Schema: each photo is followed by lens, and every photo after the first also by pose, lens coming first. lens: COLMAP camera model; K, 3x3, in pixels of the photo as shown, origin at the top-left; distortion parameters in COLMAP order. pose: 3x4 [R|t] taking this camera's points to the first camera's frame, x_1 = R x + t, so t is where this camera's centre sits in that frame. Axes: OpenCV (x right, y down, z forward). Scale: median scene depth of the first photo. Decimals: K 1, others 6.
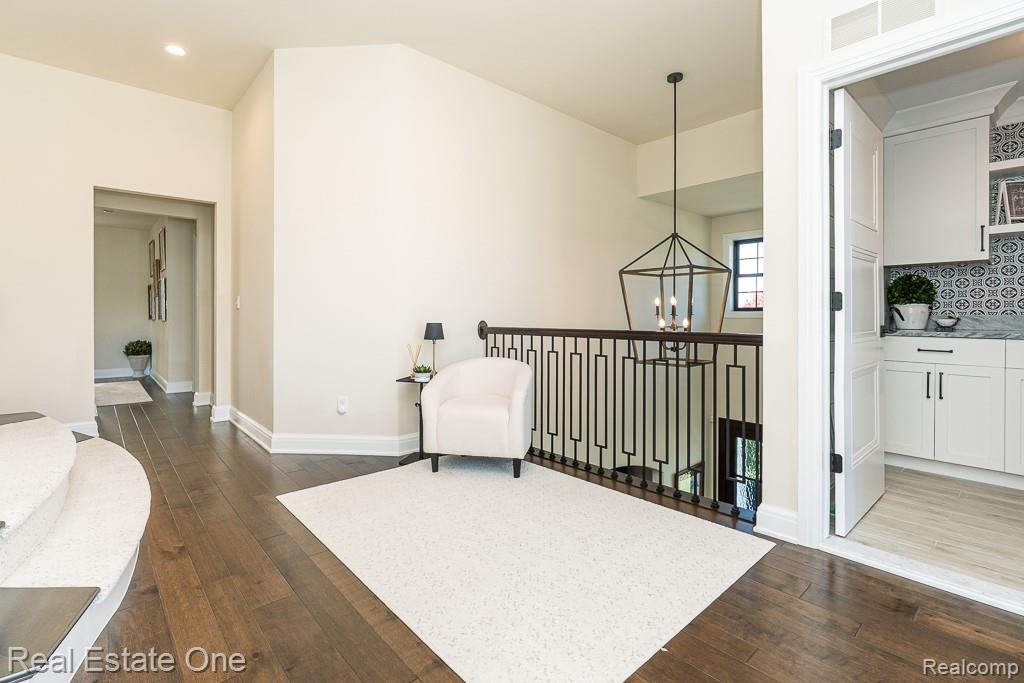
lens RADIAL K [[472.1, 0, 509.4], [0, 472.1, 314.1], [0, 0, 1]] dist [-0.002093, -0.000680]
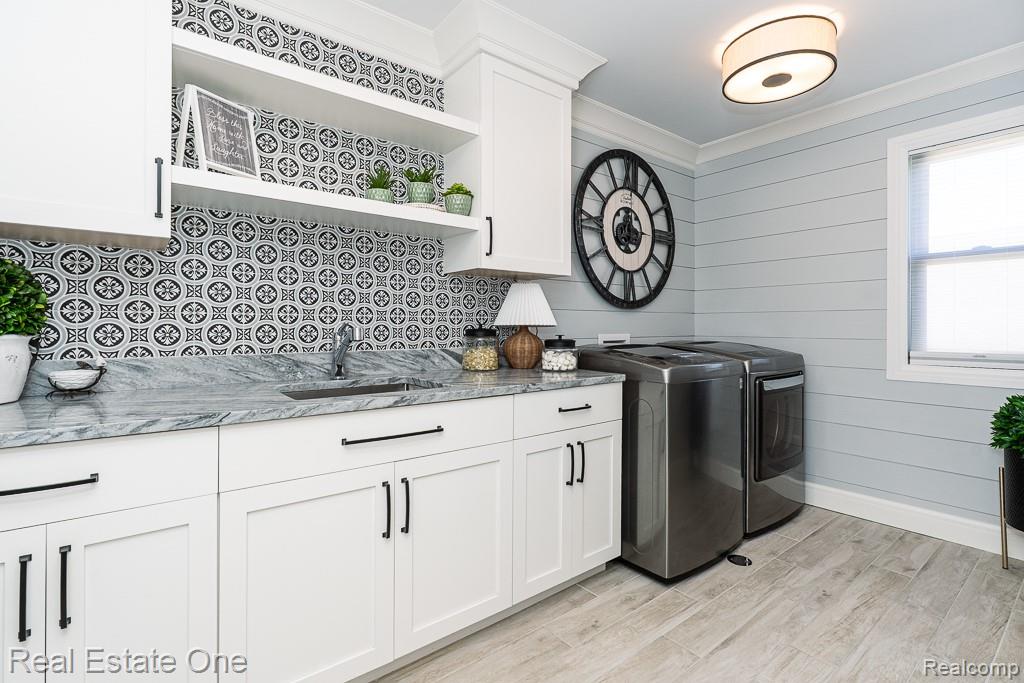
lens RADIAL K [[477.7, 0, 512.7], [0, 477.7, 325.8], [0, 0, 1]] dist [-0.002876, -0.000328]
pose [[0.062931, 0.000383, 0.998018, 0.531505], [-0.002622, 0.999997, -0.000218, -0.030408], [-0.998014, -0.002603, 0.062932, 0.586795]]
